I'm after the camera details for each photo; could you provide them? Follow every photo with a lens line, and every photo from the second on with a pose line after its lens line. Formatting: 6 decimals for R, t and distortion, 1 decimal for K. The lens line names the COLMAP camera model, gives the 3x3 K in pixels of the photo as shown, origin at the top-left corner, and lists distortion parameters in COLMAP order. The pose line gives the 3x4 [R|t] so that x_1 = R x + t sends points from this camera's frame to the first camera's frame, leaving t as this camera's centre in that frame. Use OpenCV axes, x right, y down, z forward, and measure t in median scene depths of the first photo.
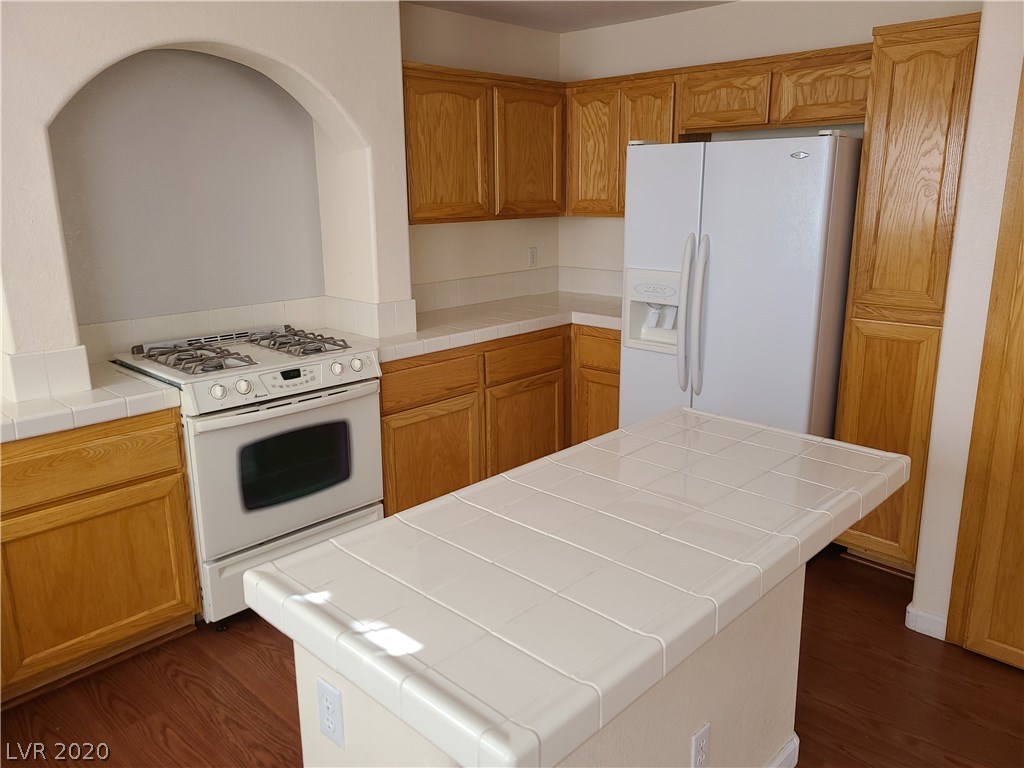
lens RADIAL K [[768.4, 0, 520.8], [0, 768.4, 373.9], [0, 0, 1]] dist [0.046722, -0.021242]
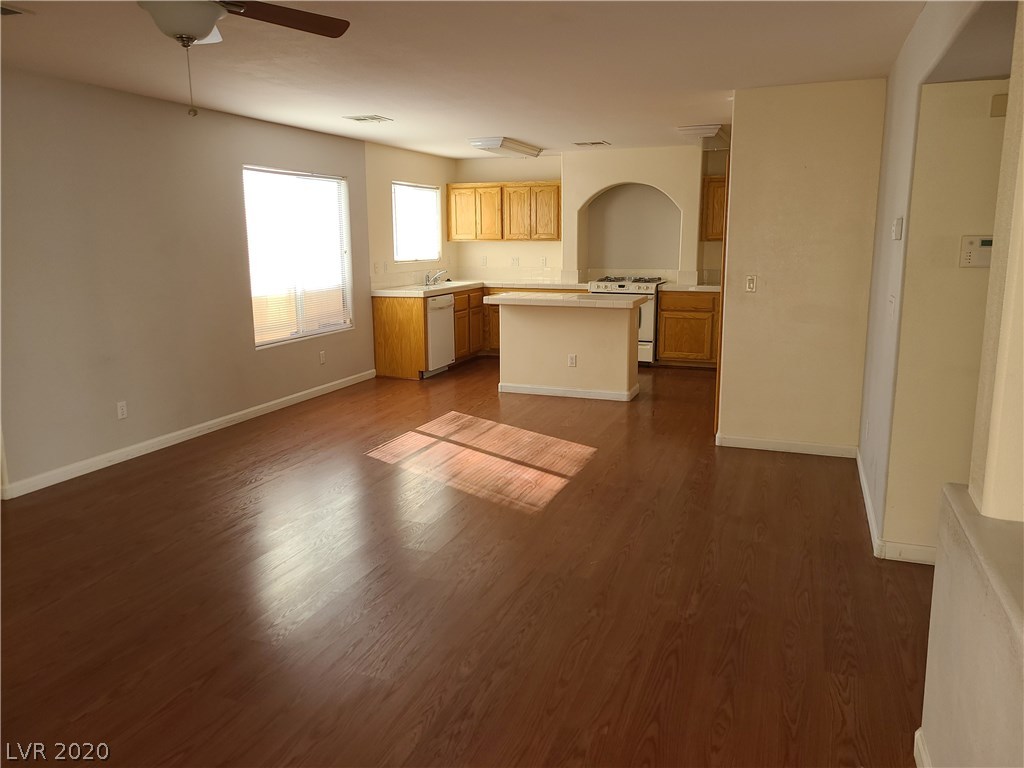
lens RADIAL K [[768.4, 0, 510.0], [0, 768.4, 377.9], [0, 0, 1]] dist [0.046722, -0.021242]
pose [[0.374611, 0.177758, -0.909983, 1.994449], [-0.219078, 0.970629, 0.099418, 0.122294], [0.900928, 0.162115, 0.402551, -0.481090]]
